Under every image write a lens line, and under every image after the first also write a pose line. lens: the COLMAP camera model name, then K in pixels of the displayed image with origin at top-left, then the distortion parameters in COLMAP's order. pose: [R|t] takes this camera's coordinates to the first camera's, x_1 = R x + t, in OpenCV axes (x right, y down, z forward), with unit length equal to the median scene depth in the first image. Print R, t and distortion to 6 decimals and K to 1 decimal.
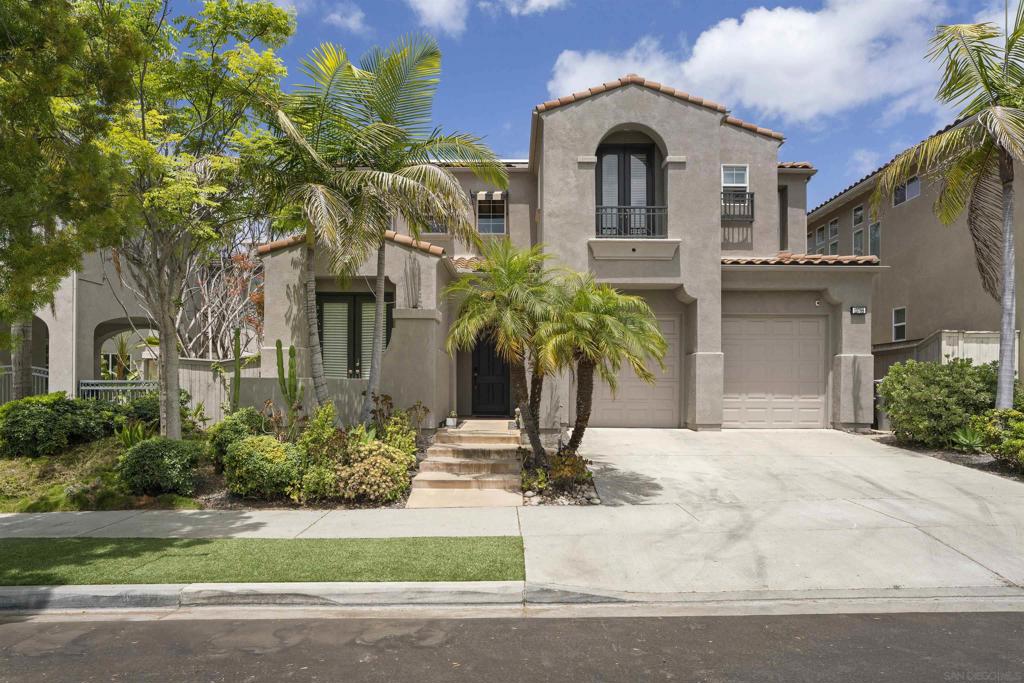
lens RADIAL K [[630.9, 0, 513.9], [0, 630.9, 381.0], [0, 0, 1]] dist [-0.003213, 0.000240]
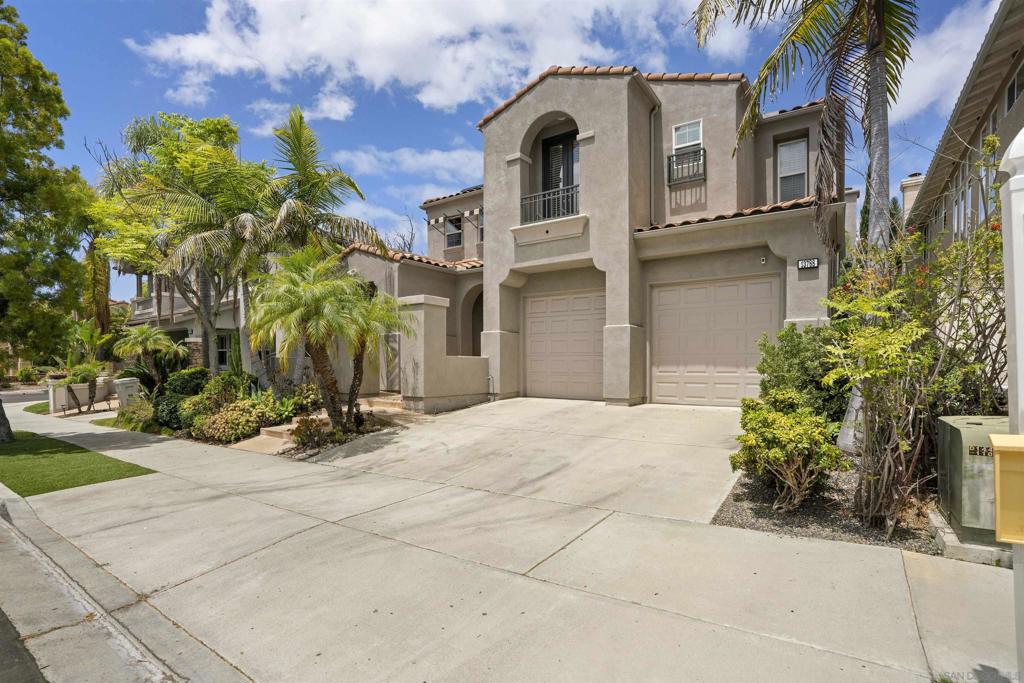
lens RADIAL K [[477.5, 0, 510.3], [0, 477.5, 370.0], [0, 0, 1]] dist [-0.029723, 0.000199]
pose [[0.828152, 0.002661, -0.560497, 0.583764], [0.010456, 0.999741, 0.020195, 0.007934], [0.560406, -0.022585, 0.827910, 0.294352]]
